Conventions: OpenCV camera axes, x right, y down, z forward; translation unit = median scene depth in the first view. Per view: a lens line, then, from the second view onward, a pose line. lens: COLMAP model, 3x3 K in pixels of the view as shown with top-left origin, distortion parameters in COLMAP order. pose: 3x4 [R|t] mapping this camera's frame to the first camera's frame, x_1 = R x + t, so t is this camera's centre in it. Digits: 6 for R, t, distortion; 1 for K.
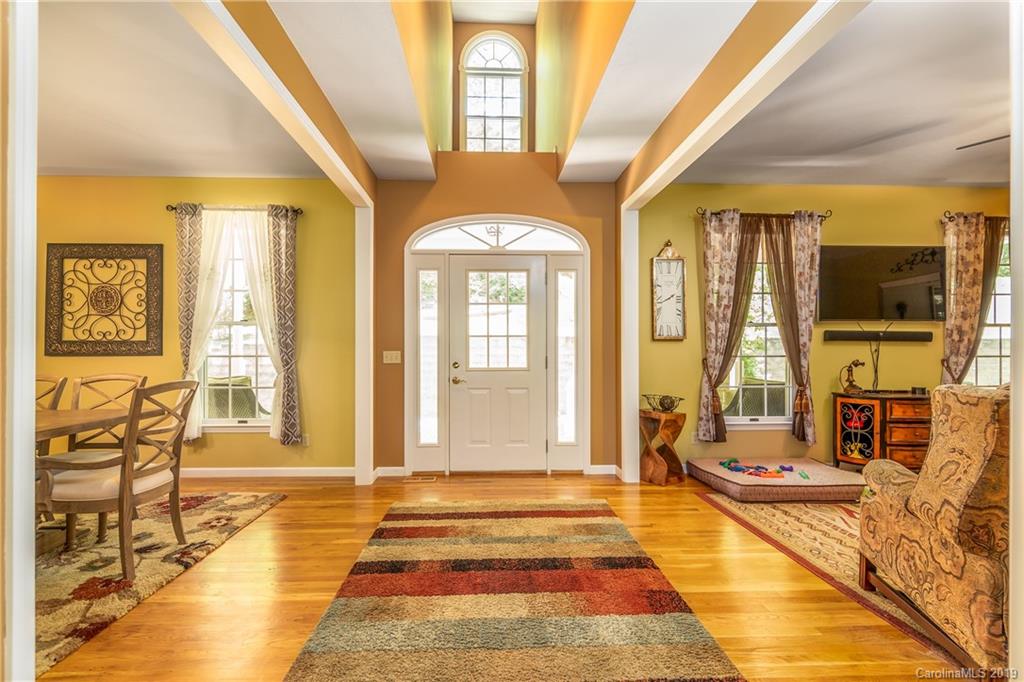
lens RADIAL K [[473.8, 0, 508.4], [0, 473.8, 347.2], [0, 0, 1]] dist [0.001409, 0.000148]
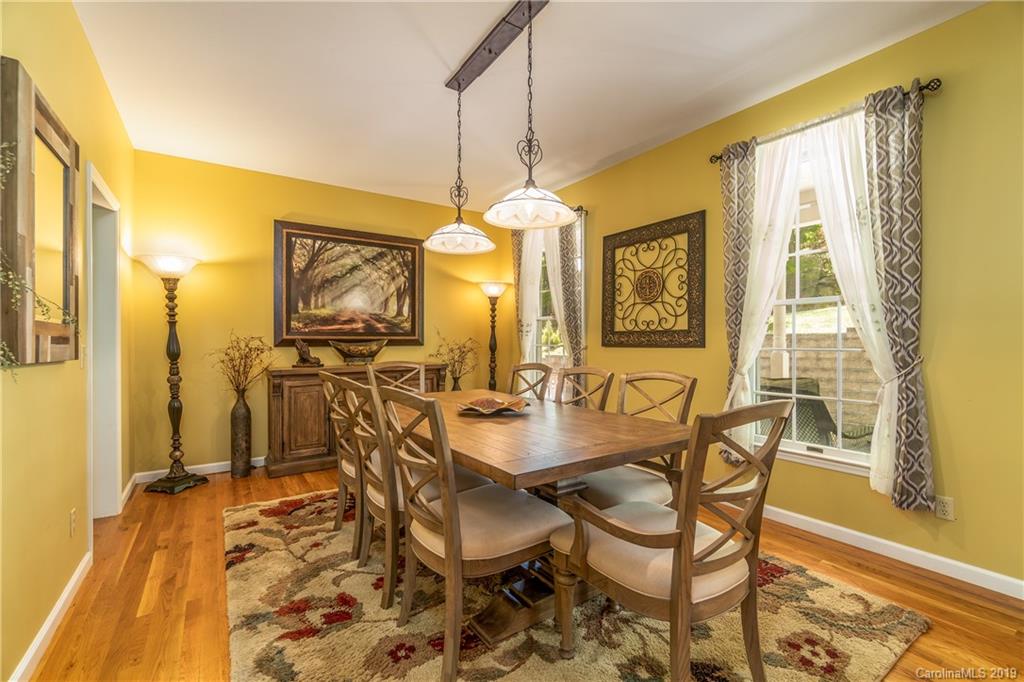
lens RADIAL K [[439.0, 0, 509.3], [0, 439.0, 341.9], [0, 0, 1]] dist [-0.008900, 0.000341]
pose [[0.531655, 0.002175, -0.846958, -0.278719], [0.004399, 0.999976, 0.005329, 0.002481], [0.846949, -0.006559, 0.531633, 0.324710]]
